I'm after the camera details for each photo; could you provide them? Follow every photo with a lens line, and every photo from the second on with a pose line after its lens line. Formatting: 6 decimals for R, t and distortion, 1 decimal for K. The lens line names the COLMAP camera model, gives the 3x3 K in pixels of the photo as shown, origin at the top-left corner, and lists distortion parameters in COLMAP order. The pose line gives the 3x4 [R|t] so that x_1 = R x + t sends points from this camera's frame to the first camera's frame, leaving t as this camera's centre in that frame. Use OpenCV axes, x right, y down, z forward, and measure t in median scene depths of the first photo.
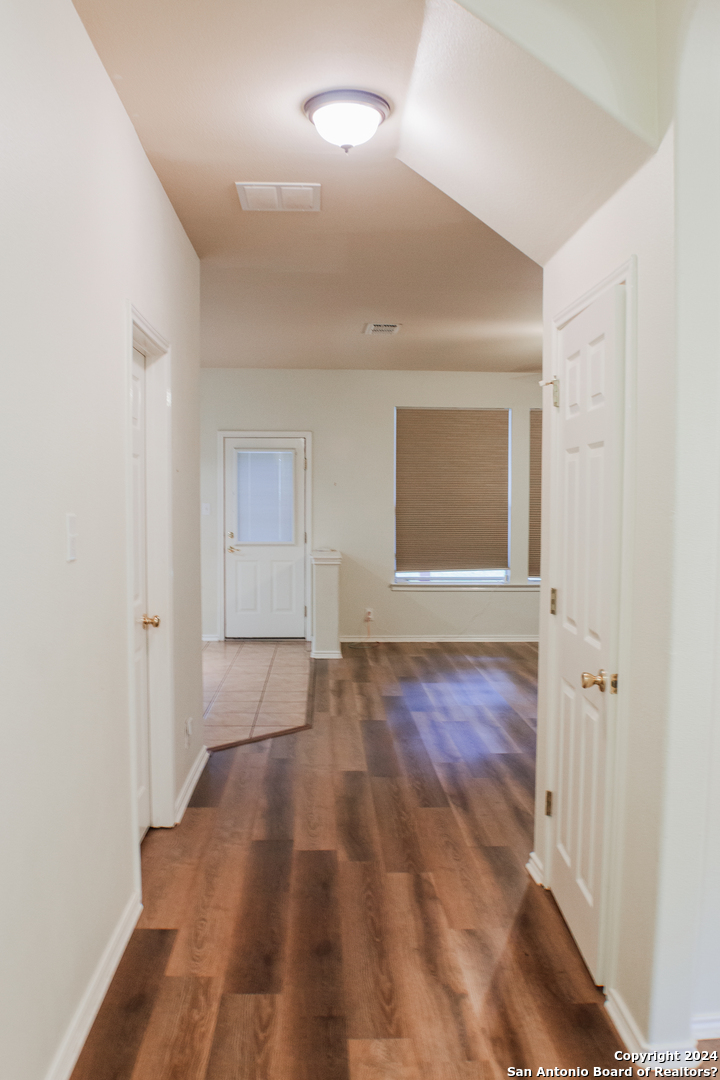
lens RADIAL K [[890.7, 0, 360.2], [0, 890.7, 533.3], [0, 0, 1]] dist [-0.086865, -0.028681]
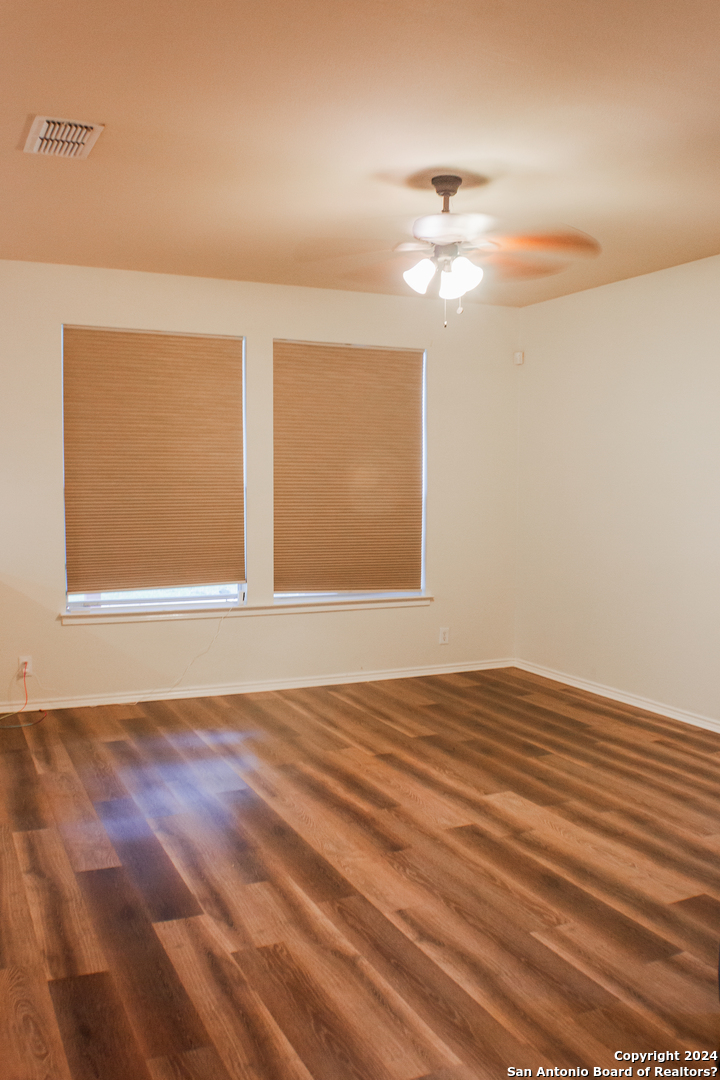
lens RADIAL K [[890.7, 0, 358.6], [0, 890.7, 548.9], [0, 0, 1]] dist [-0.086865, -0.028681]
pose [[0.919458, -0.026033, 0.392325, -0.015114], [0.008173, 0.998856, 0.047125, -0.016828], [-0.393103, -0.040123, 0.918619, 0.411910]]
